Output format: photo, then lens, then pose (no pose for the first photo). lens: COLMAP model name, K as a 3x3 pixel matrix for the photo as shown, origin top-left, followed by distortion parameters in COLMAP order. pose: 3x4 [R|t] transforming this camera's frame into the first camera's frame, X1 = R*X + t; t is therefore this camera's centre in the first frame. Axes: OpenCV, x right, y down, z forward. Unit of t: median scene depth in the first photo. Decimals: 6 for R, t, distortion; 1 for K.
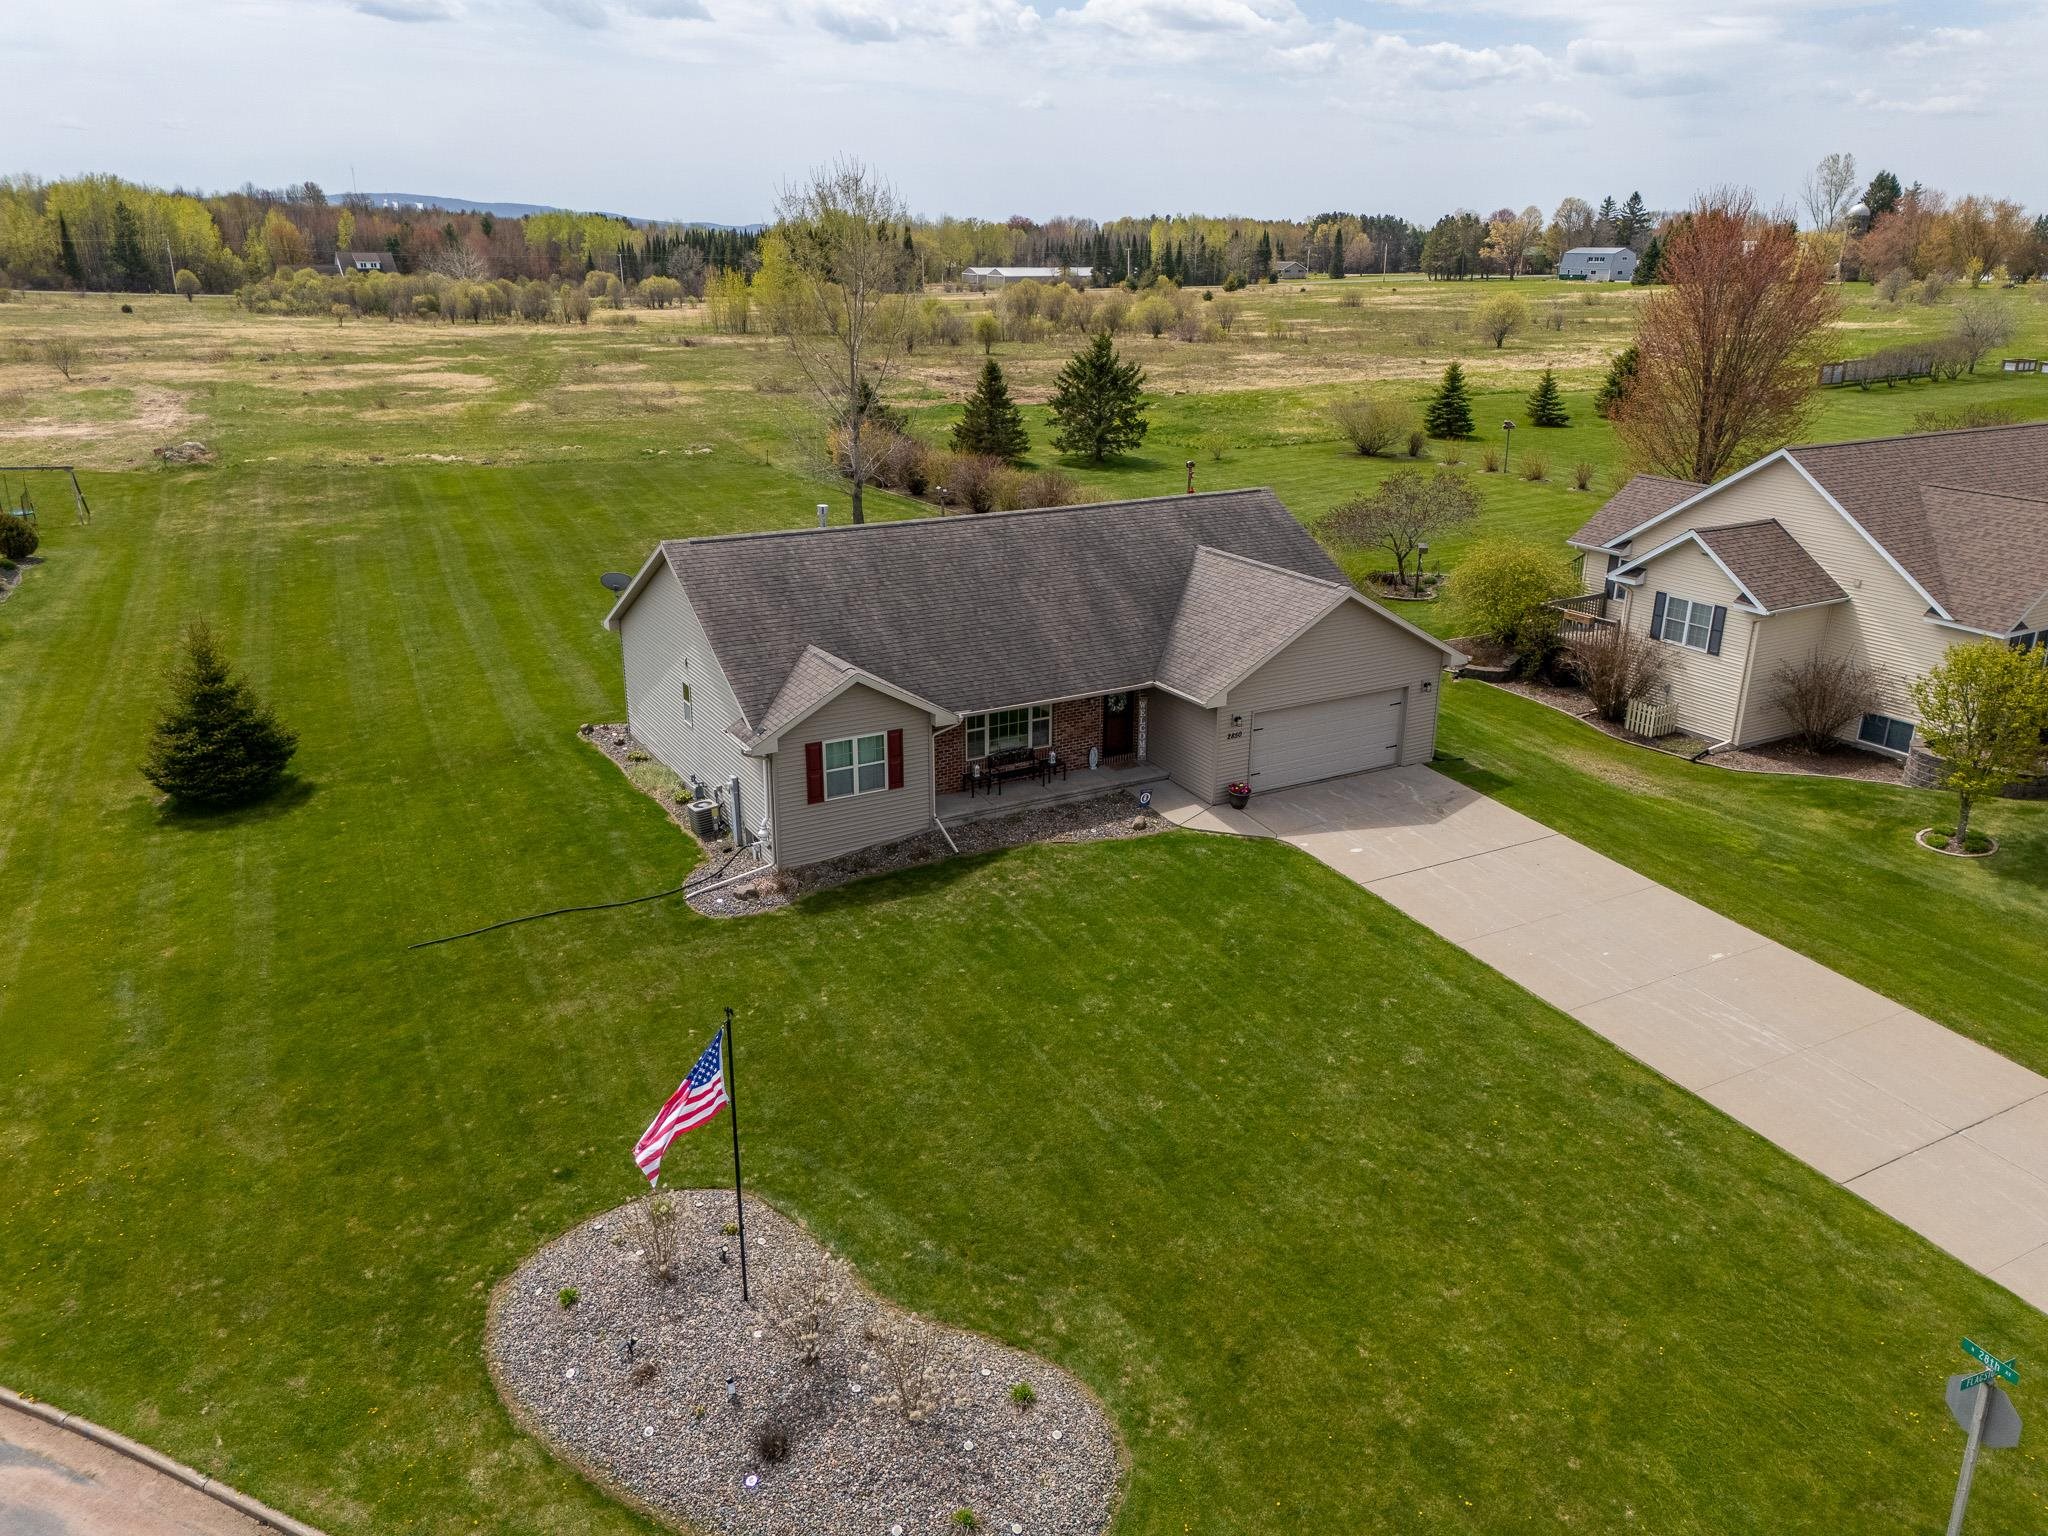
lens RADIAL K [[1496.2, 0, 1028.3], [0, 1496.2, 776.0], [0, 0, 1]] dist [0.068253, -0.068407]
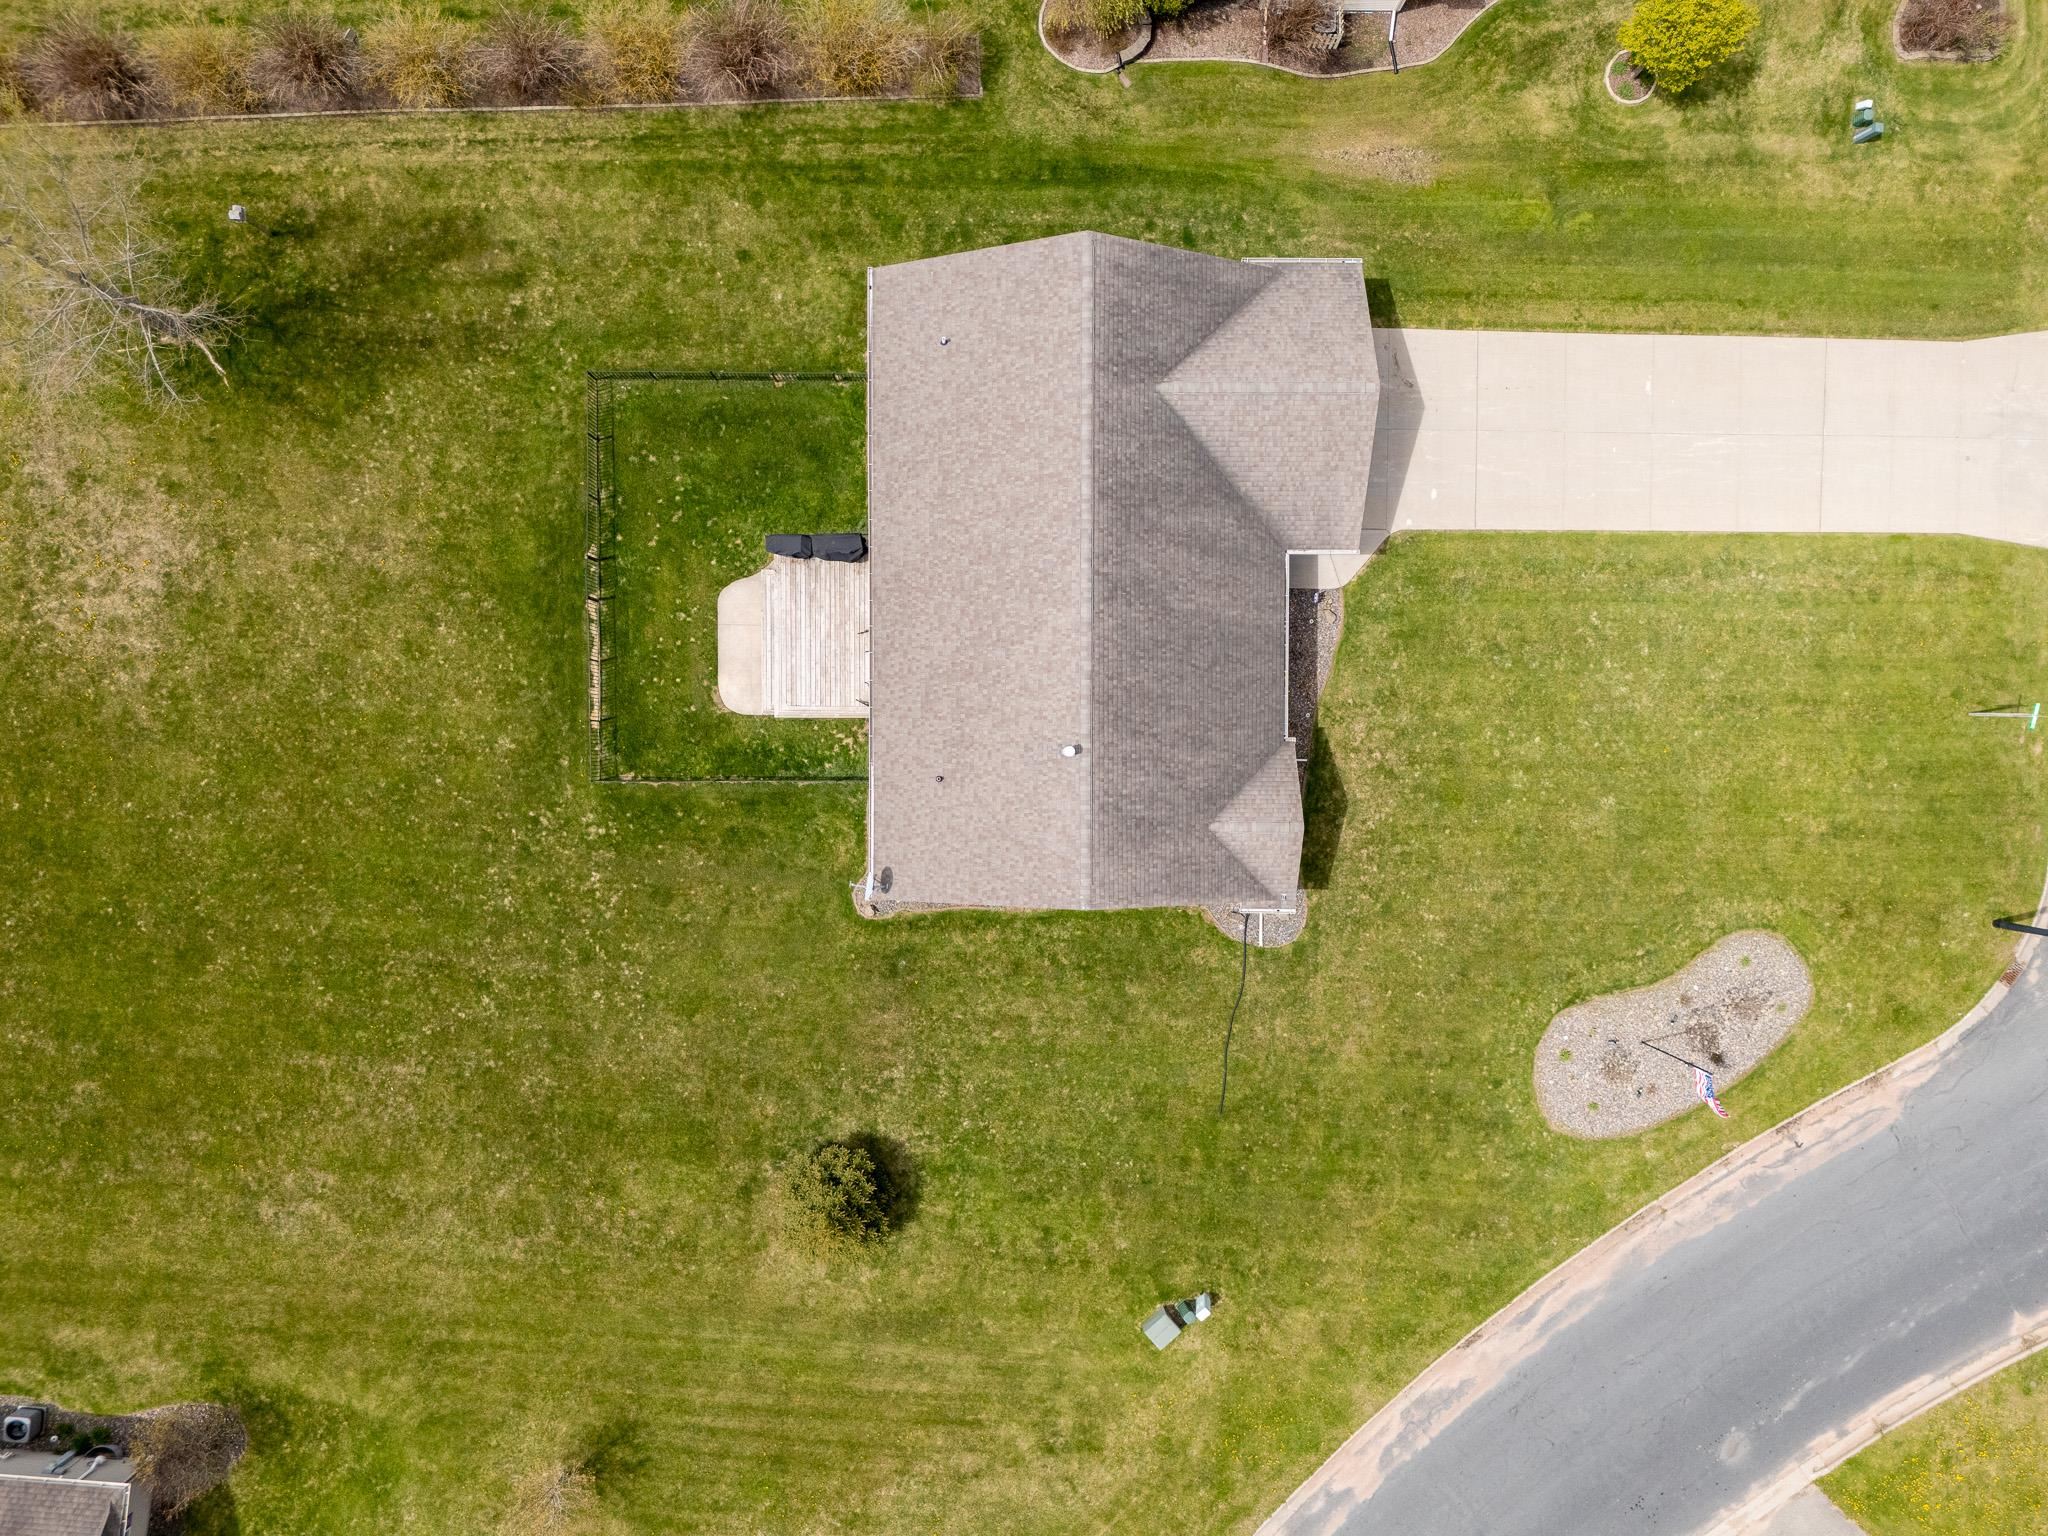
lens RADIAL K [[1496.2, 0, 1025.0], [0, 1496.2, 768.0], [0, 0, 1]] dist [0.068253, -0.068407]
pose [[0.500685, -0.865608, -0.006143, -0.152499], [0.280563, 0.155561, 0.947146, -1.163323], [-0.818901, -0.475945, 0.320744, 0.666972]]
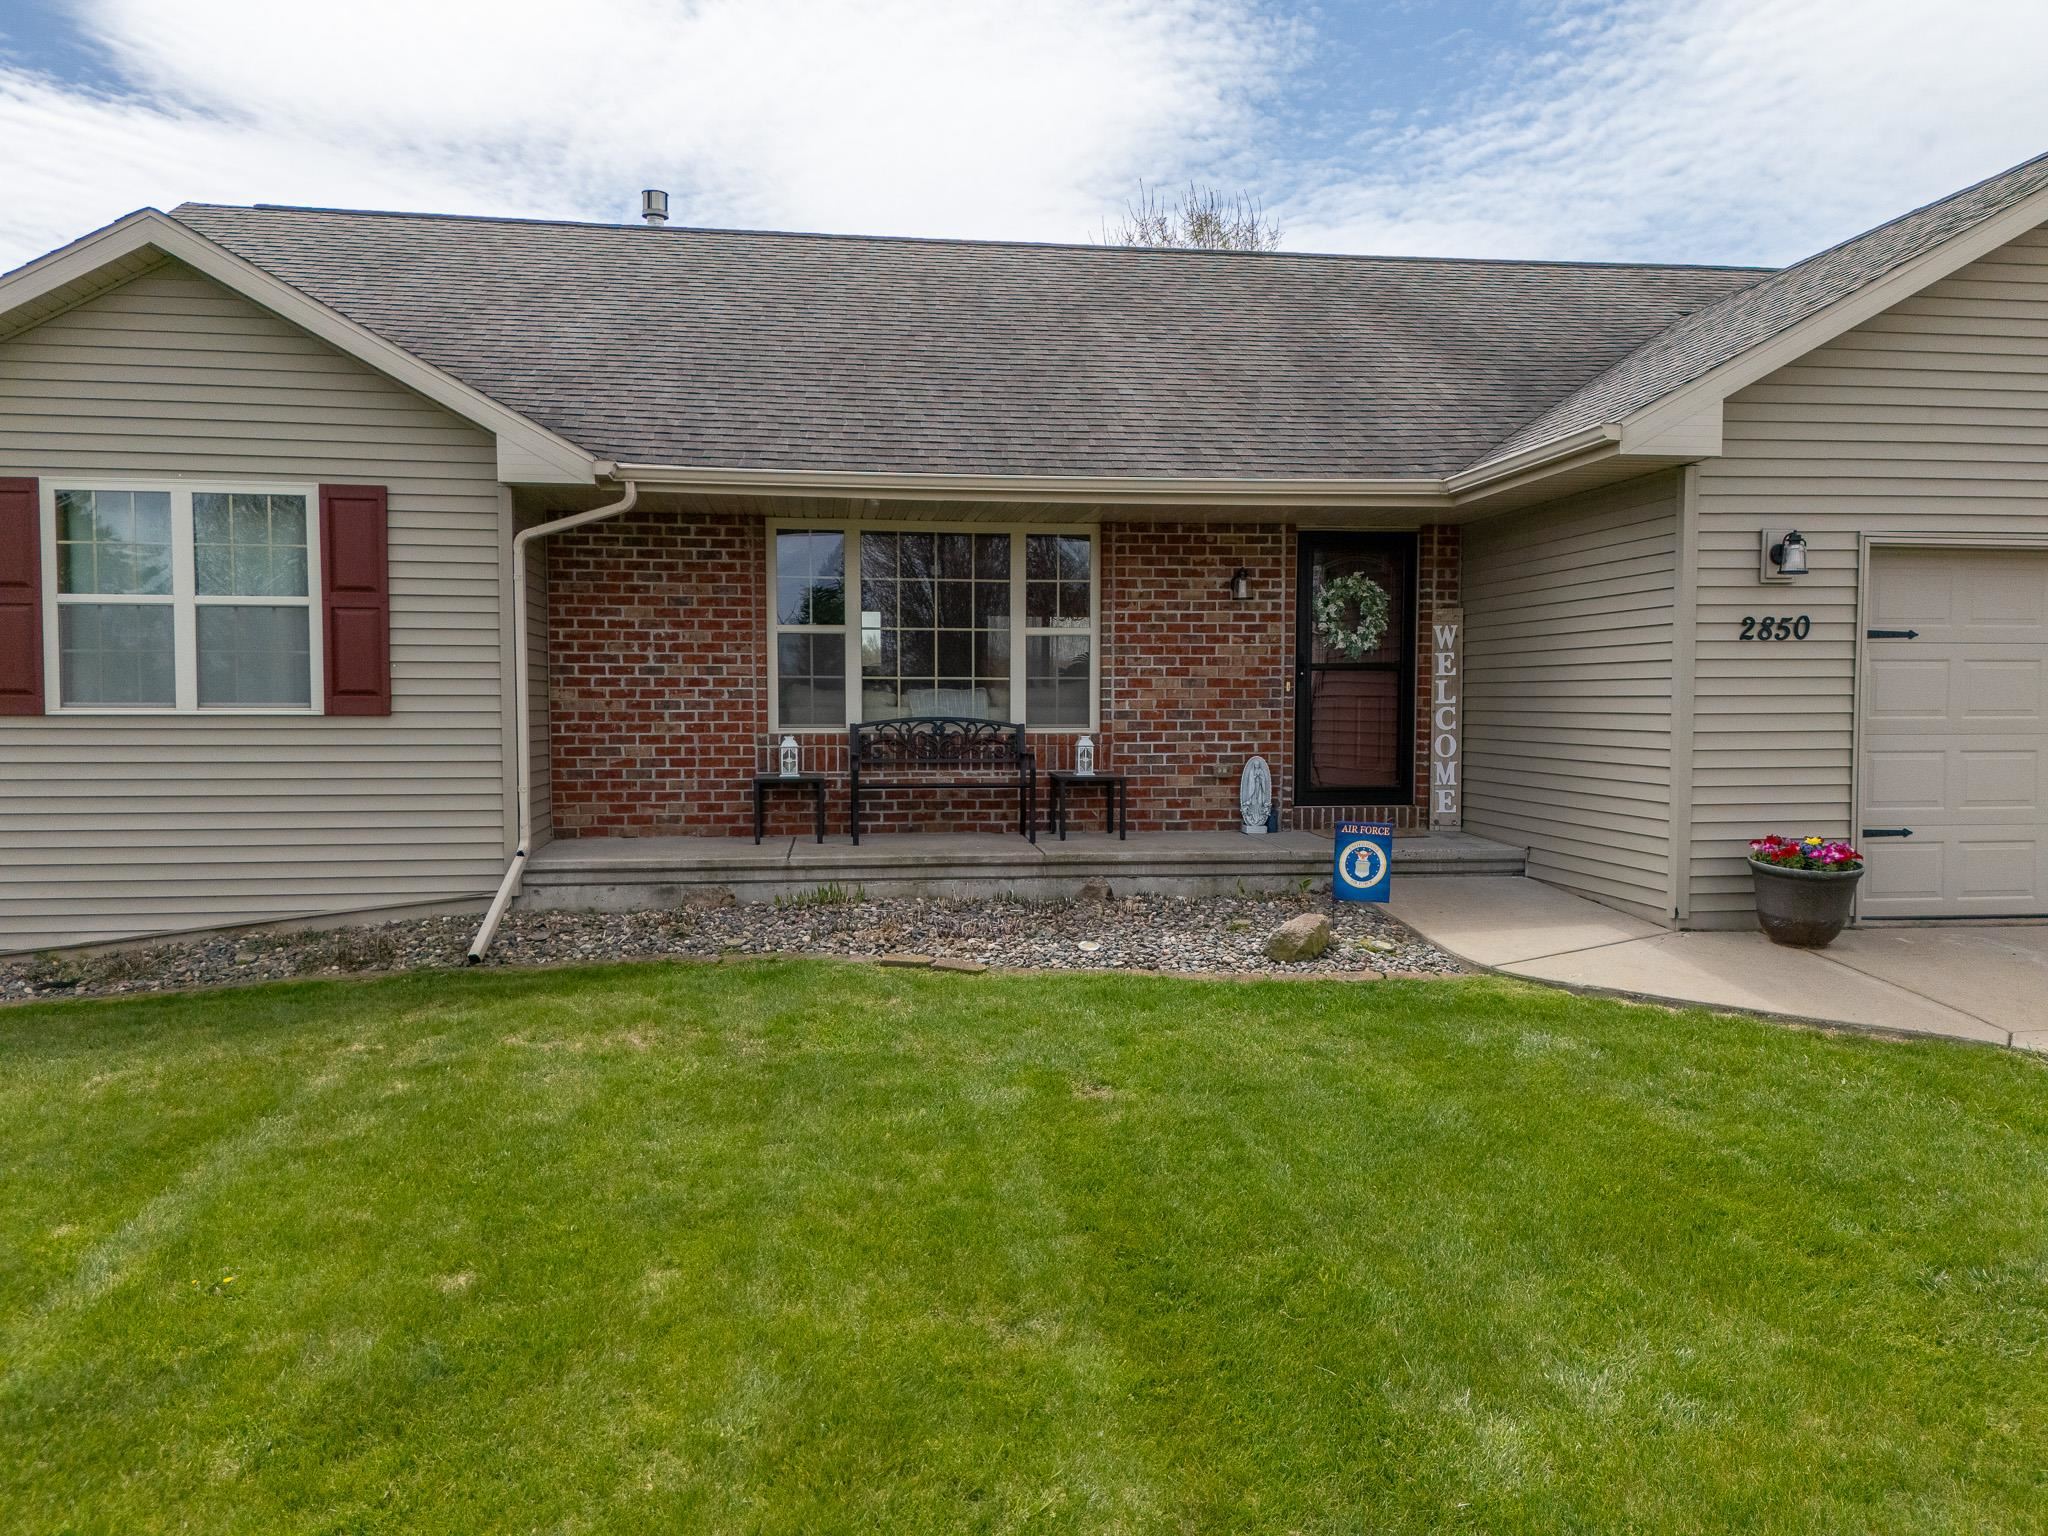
lens RADIAL K [[1496.2, 0, 1030.7], [0, 1496.2, 782.7], [0, 0, 1]] dist [0.068253, -0.068407]
pose [[0.924851, 0.008665, -0.380232, 0.112497], [-0.118802, 0.956298, -0.267172, 0.068640], [0.361300, 0.292267, 0.885462, 0.704762]]
